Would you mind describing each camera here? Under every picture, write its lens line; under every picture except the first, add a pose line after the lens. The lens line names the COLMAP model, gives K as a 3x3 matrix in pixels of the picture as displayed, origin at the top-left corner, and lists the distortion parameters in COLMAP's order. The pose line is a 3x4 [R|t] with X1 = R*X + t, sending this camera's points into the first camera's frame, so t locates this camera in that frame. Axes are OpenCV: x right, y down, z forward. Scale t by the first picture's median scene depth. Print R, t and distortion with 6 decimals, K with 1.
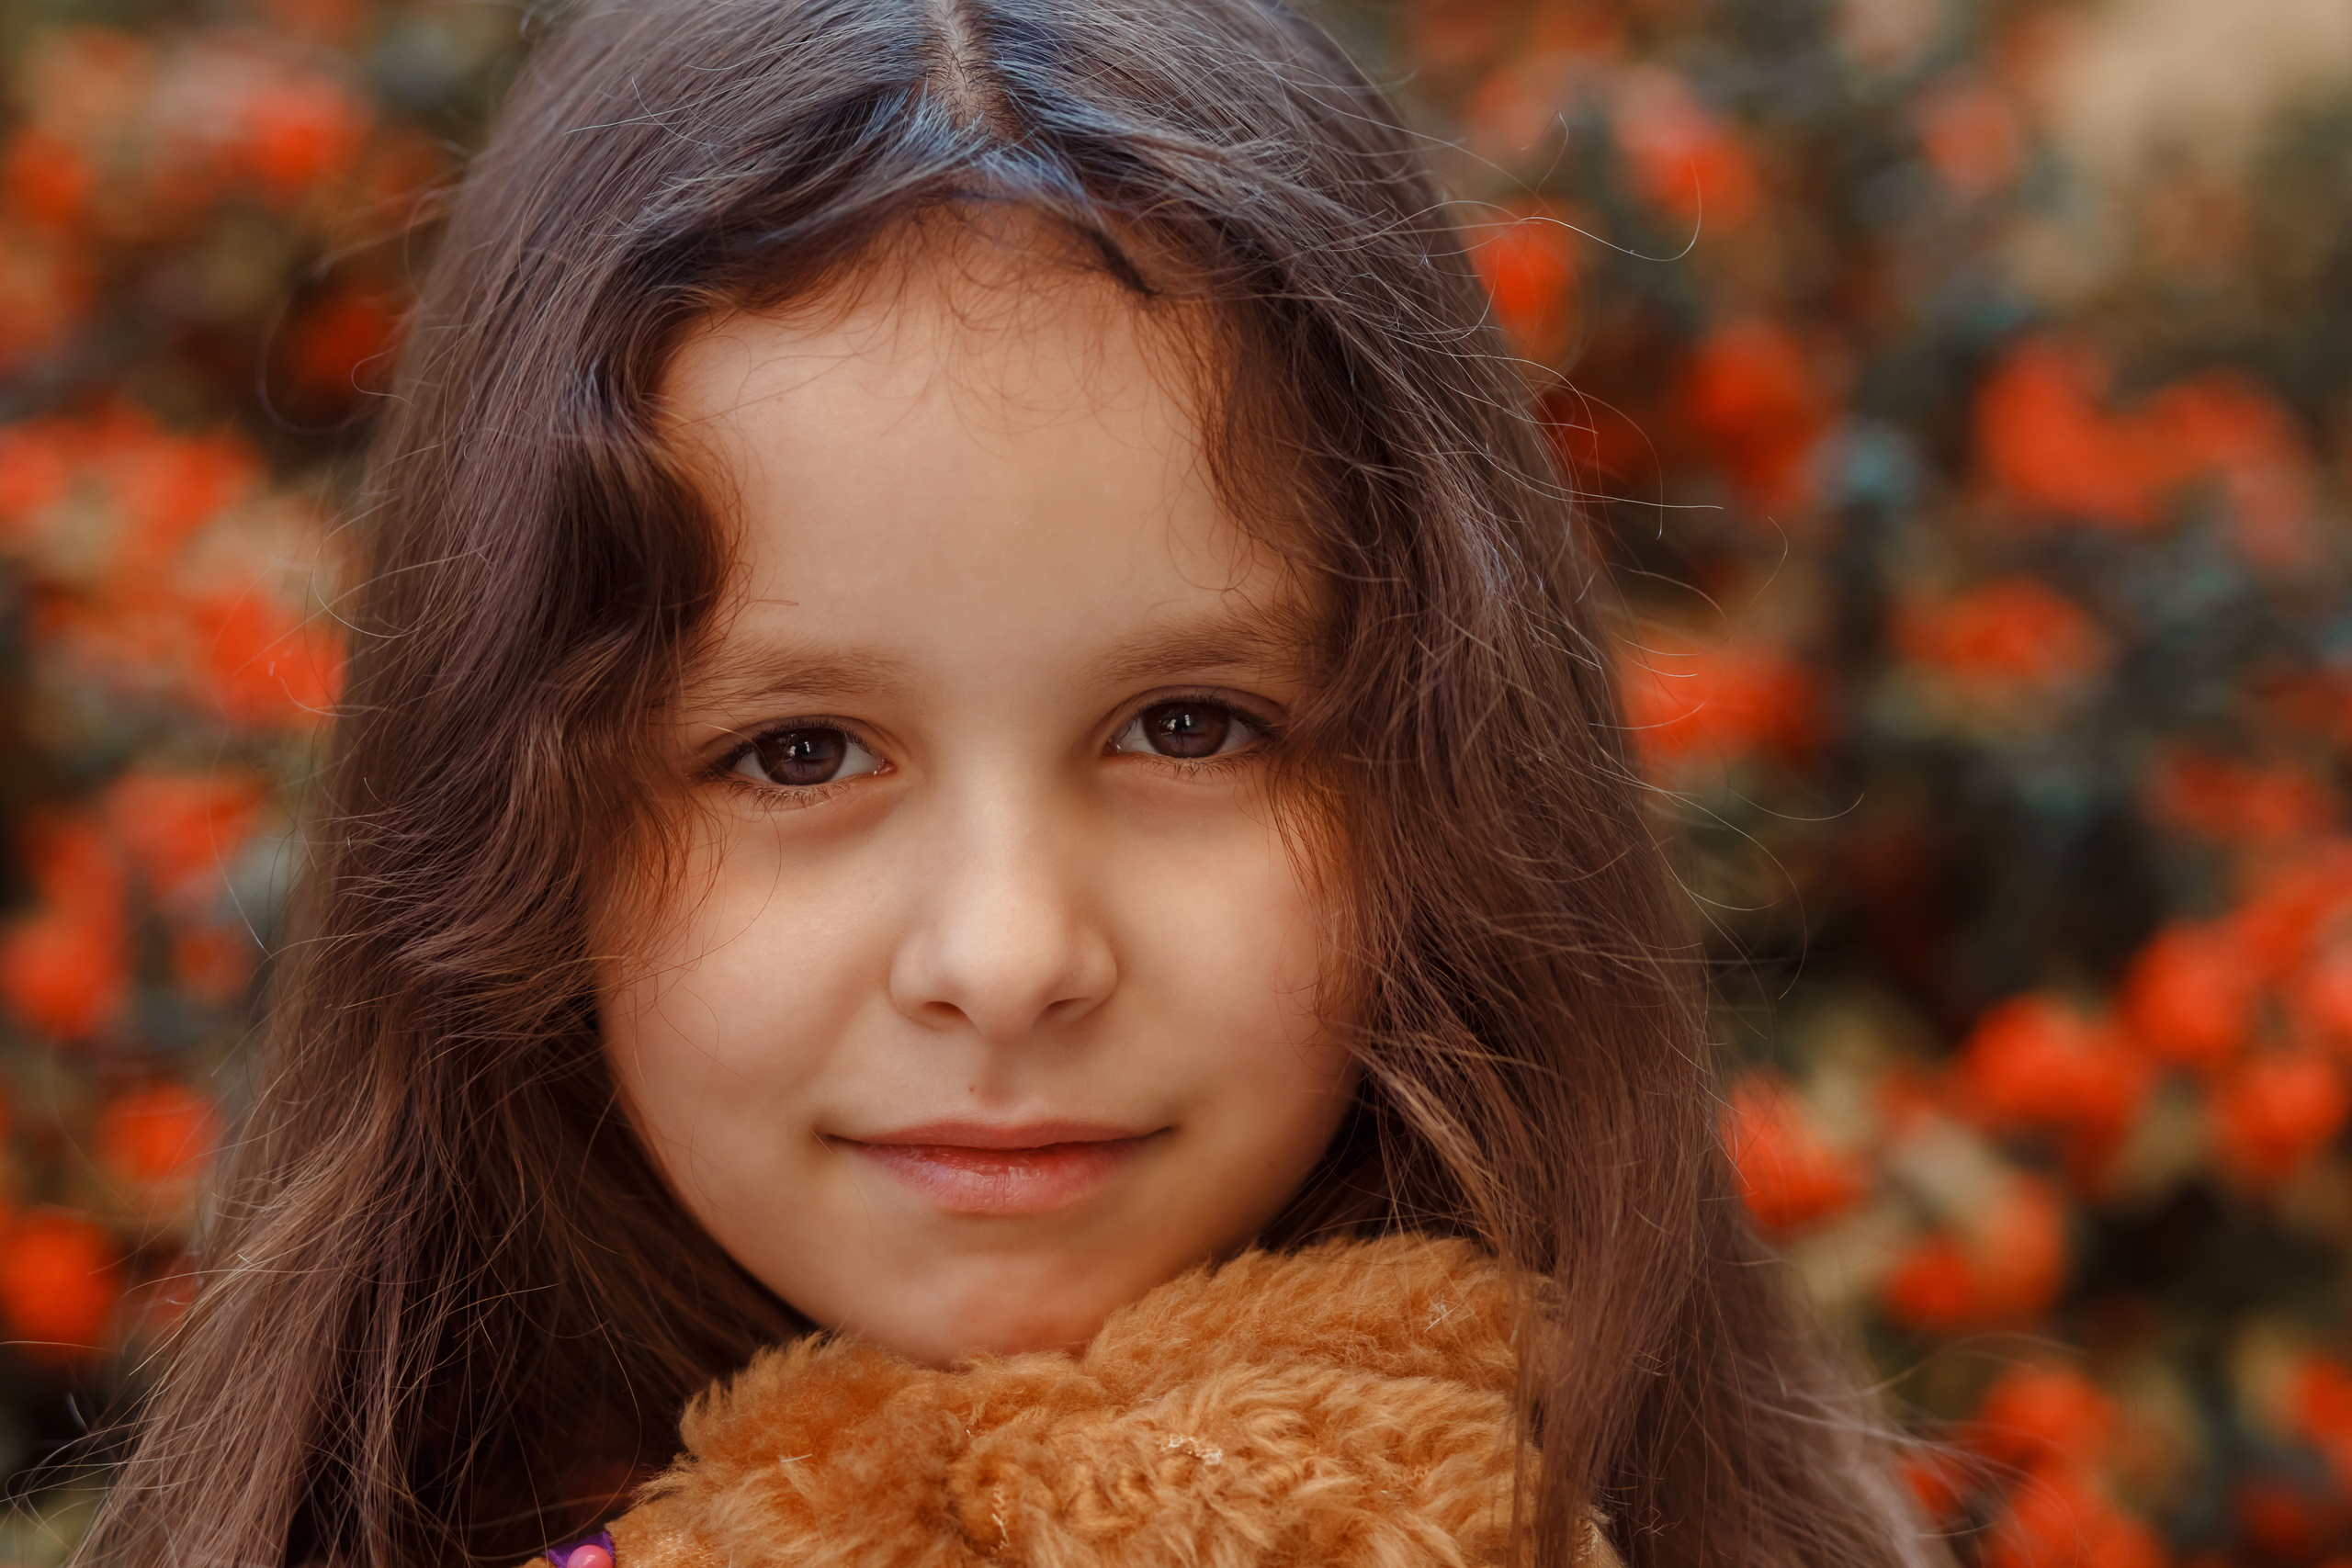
lens RADIAL K [[5758.6, 0, 1177.1], [0, 5758.6, 785.1], [0, 0, 1]] dist [-0.428153, 0.000000]
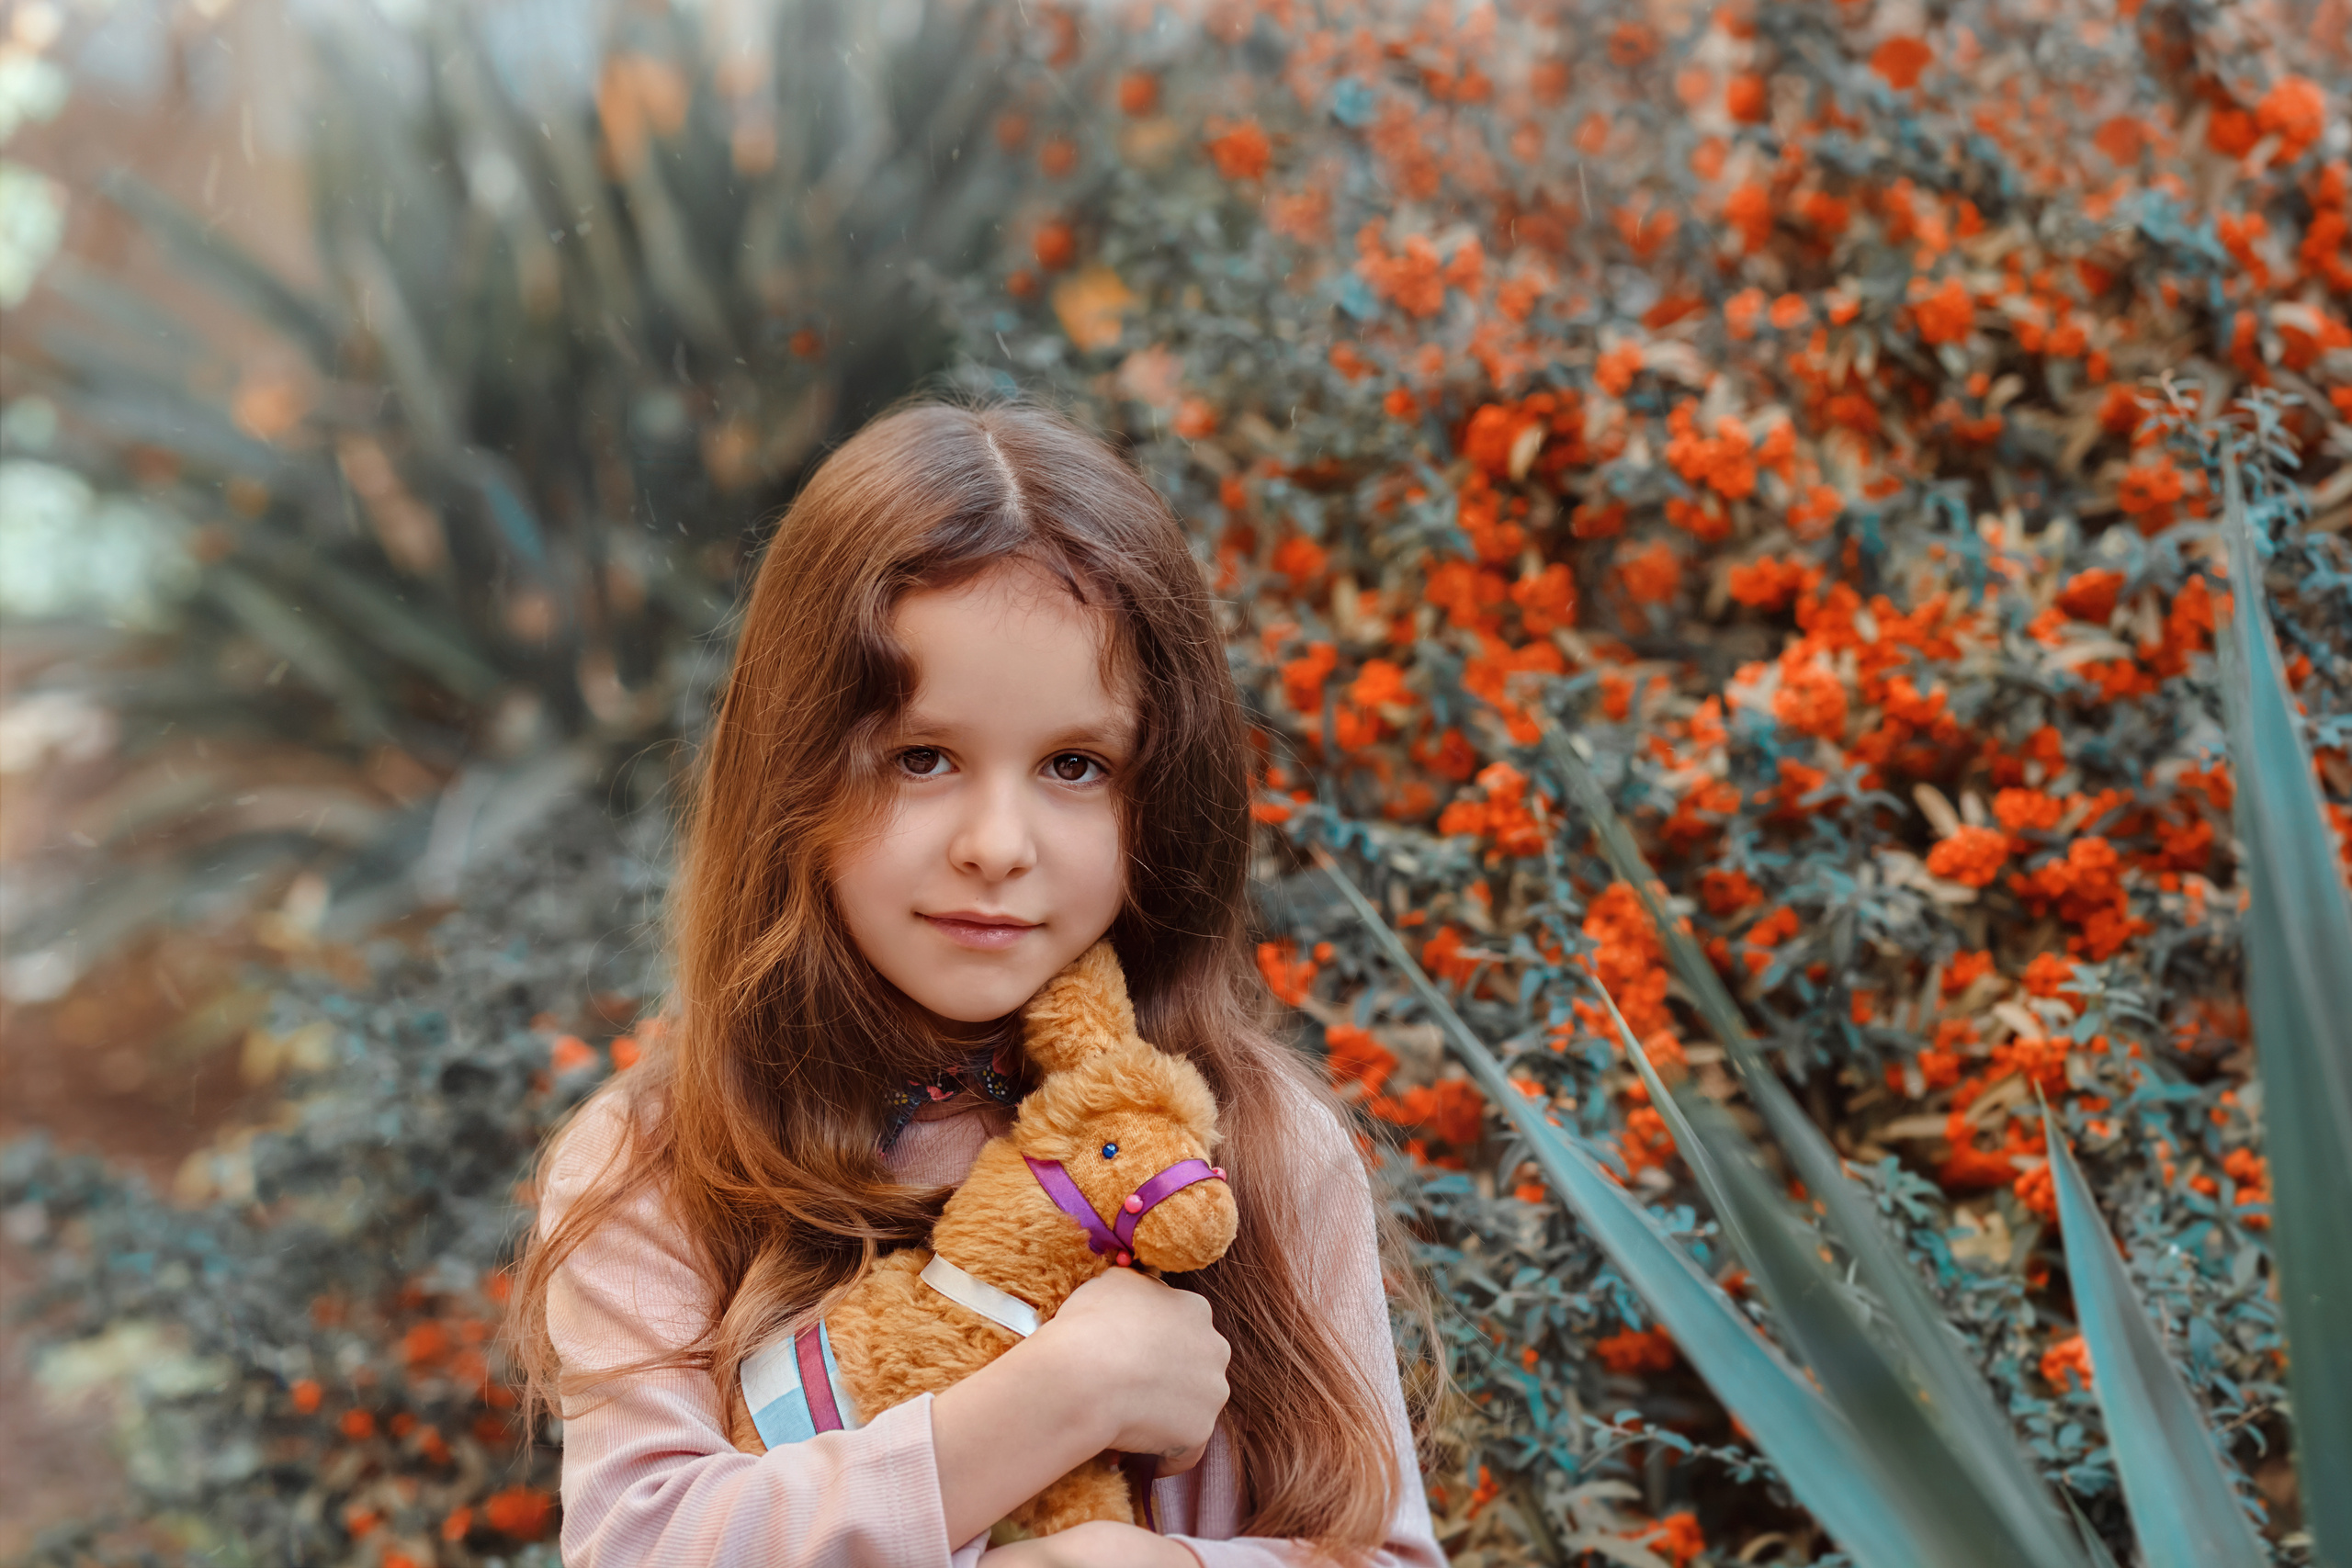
lens RADIAL K [[5758.6, 0, 1176.1], [0, 5758.6, 783.1], [0, 0, 1]] dist [-0.428153, 0.000000]
pose [[0.993590, 0.100593, 0.051568, -0.084842], [-0.099086, 0.994596, -0.031013, 0.072194], [-0.054409, 0.025704, 0.998188, -1.540614]]
